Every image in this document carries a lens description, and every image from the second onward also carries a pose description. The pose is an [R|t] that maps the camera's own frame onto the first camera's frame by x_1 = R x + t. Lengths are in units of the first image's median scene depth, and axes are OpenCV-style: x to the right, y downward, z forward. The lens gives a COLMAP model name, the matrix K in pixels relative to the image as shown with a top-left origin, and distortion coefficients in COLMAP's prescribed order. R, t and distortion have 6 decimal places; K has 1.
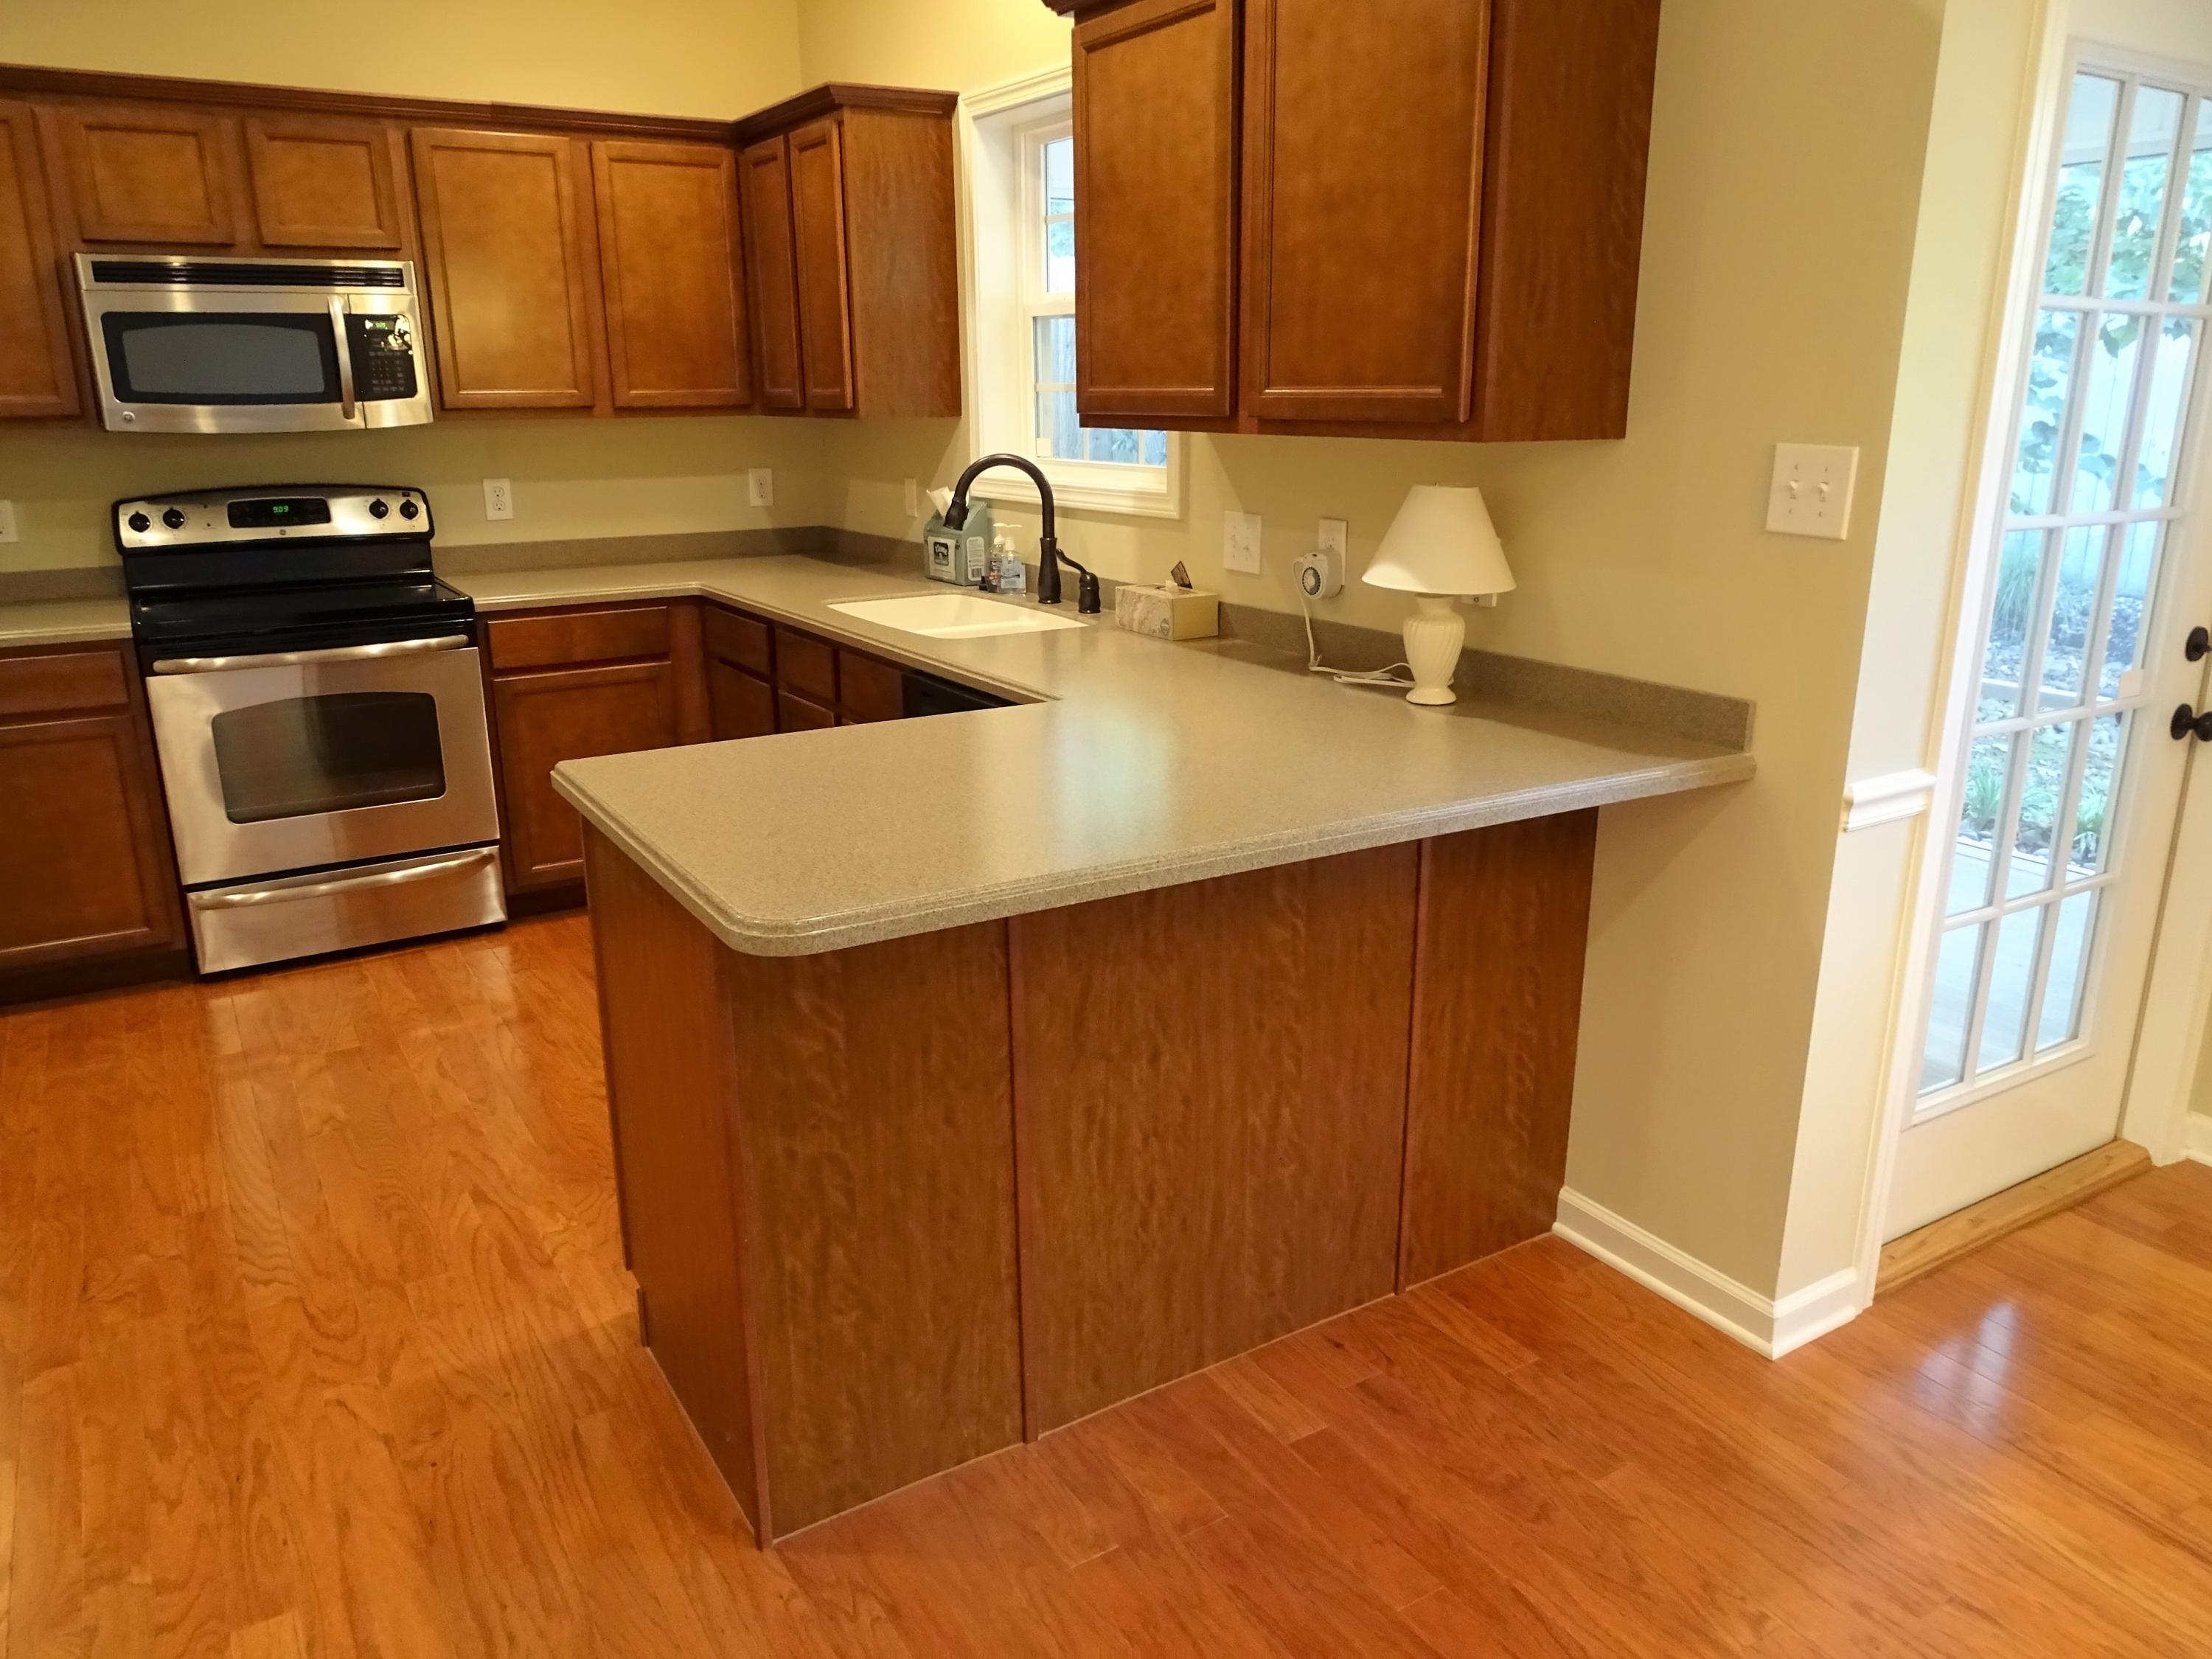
lens RADIAL K [[1577.2, 0, 1112.6], [0, 1577.2, 806.0], [0, 0, 1]] dist [0.004635, 0.003769]
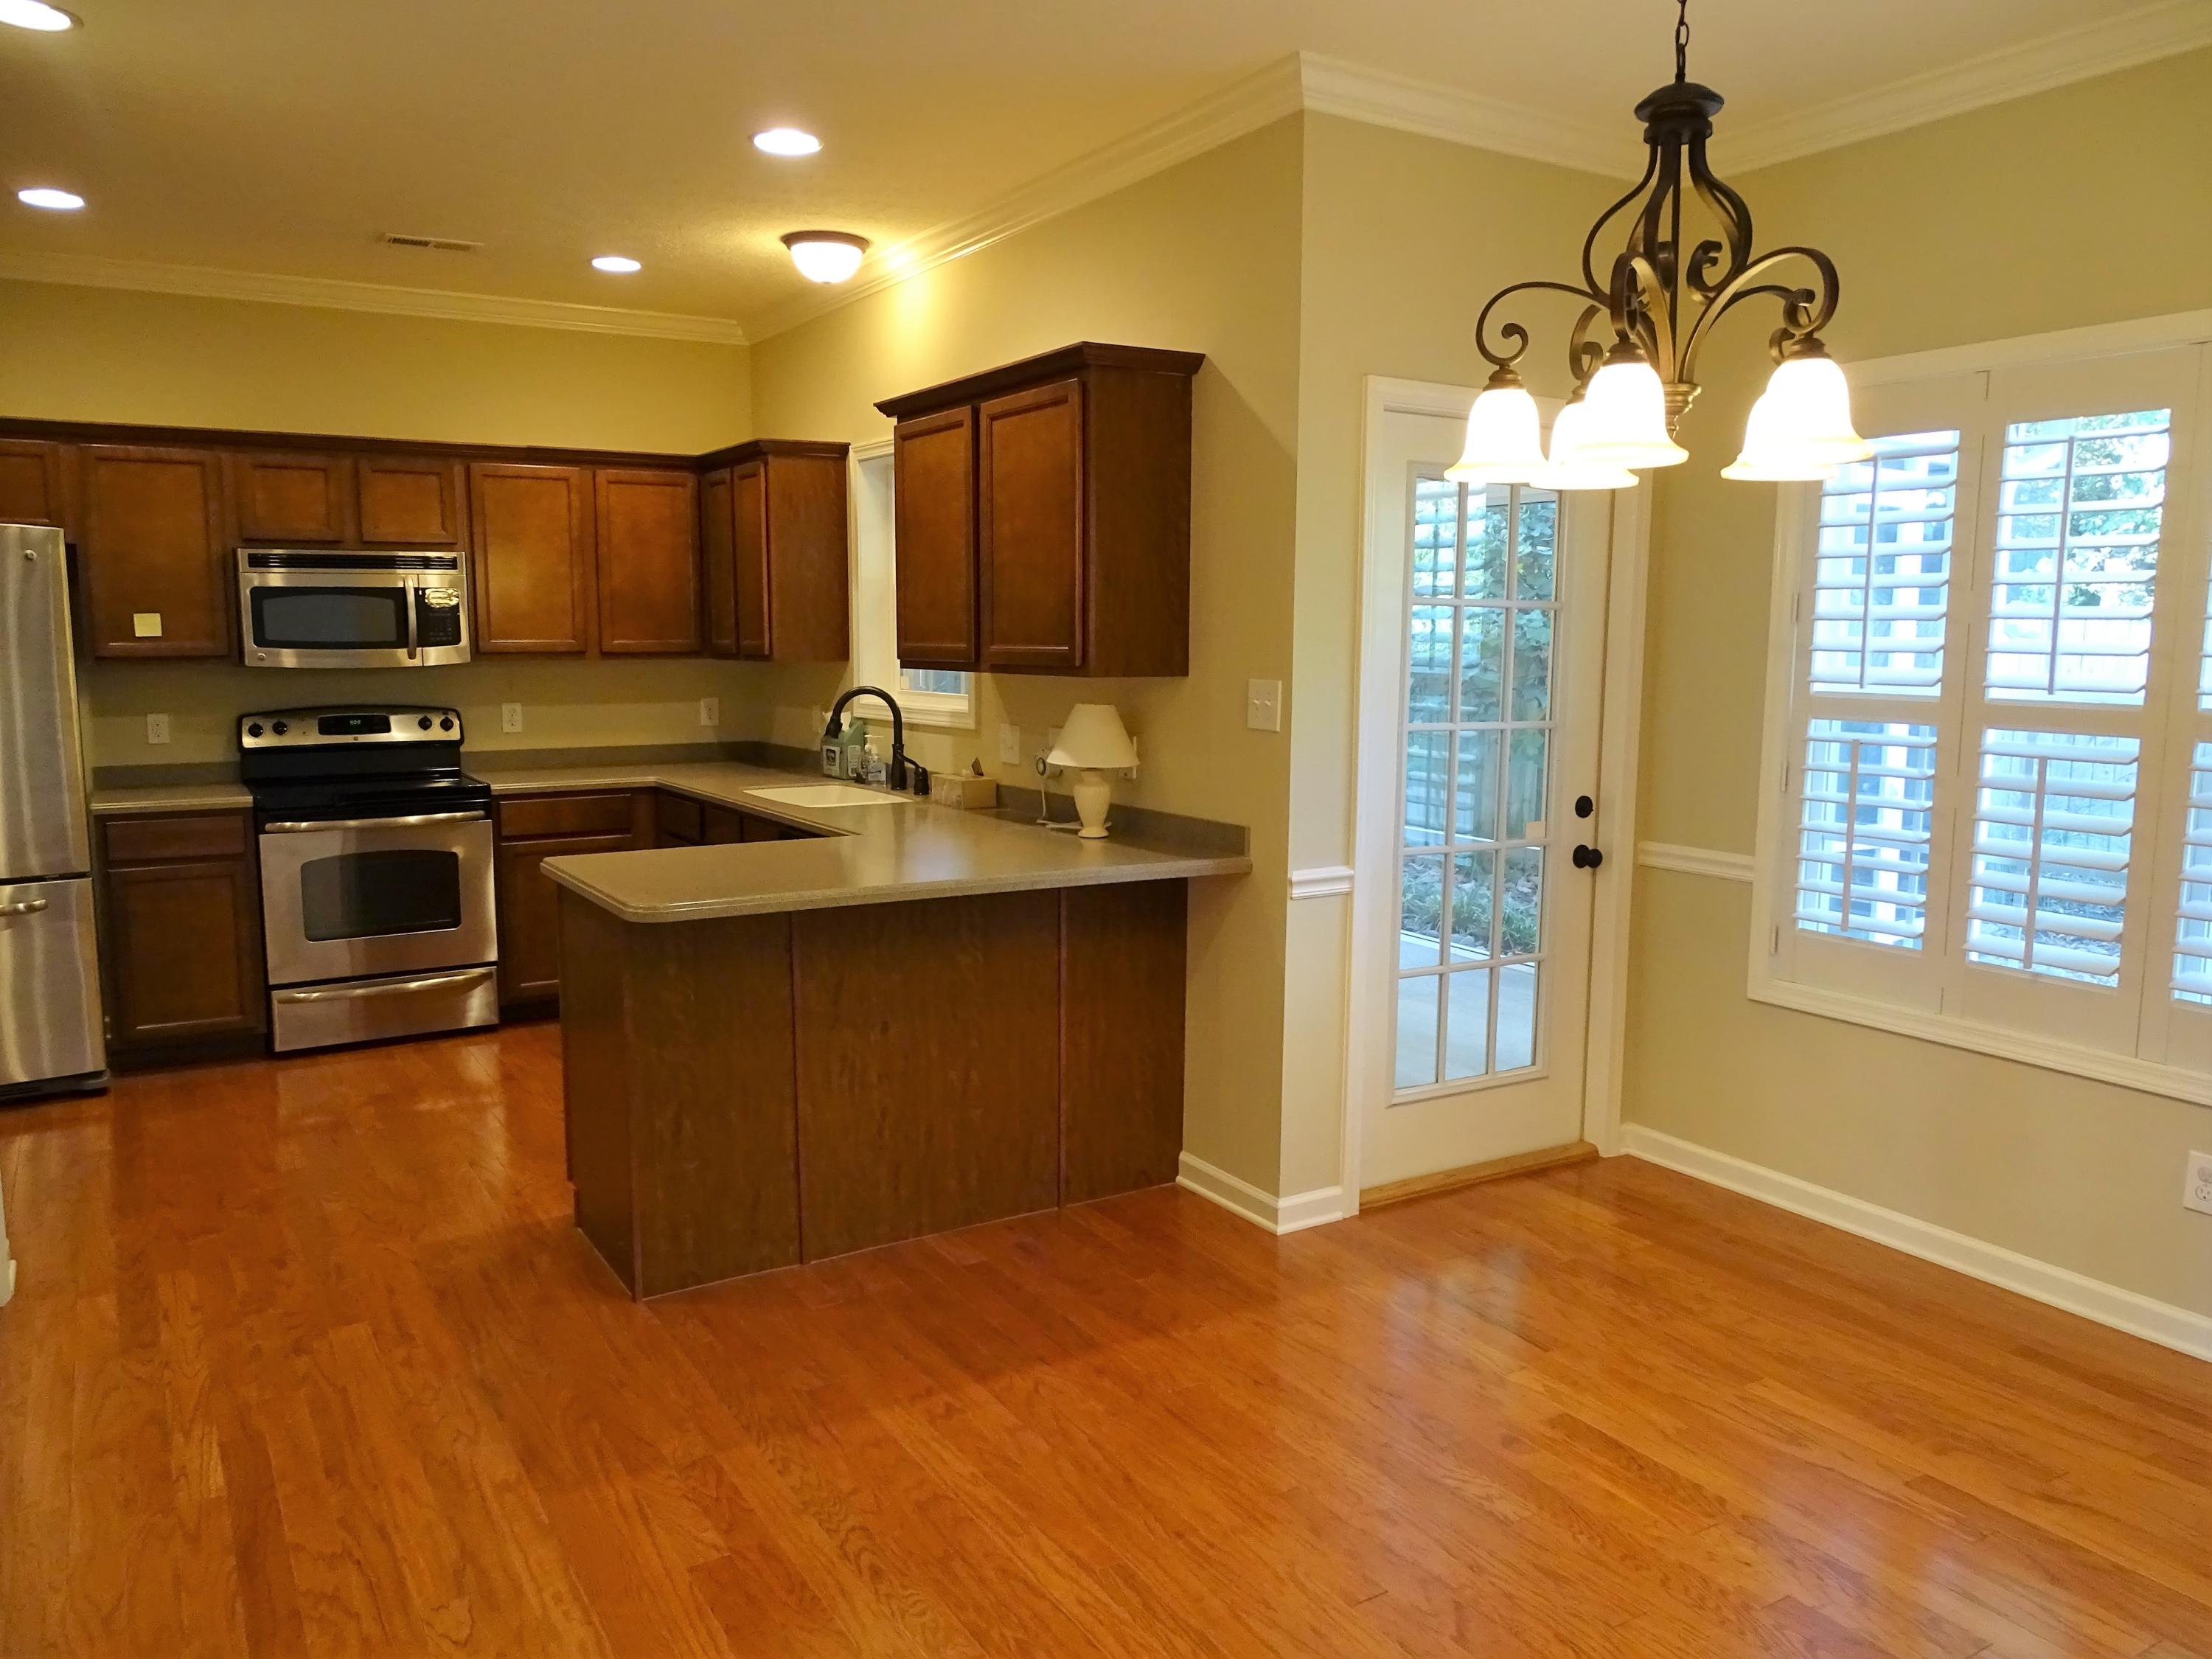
lens RADIAL K [[1577.2, 0, 1117.9], [0, 1577.2, 816.7], [0, 0, 1]] dist [0.004635, 0.003769]
pose [[0.999946, 0.008023, 0.006613, 0.203160], [-0.006980, 0.989417, -0.144931, 0.136911], [-0.007706, 0.144877, 0.989420, -0.552223]]
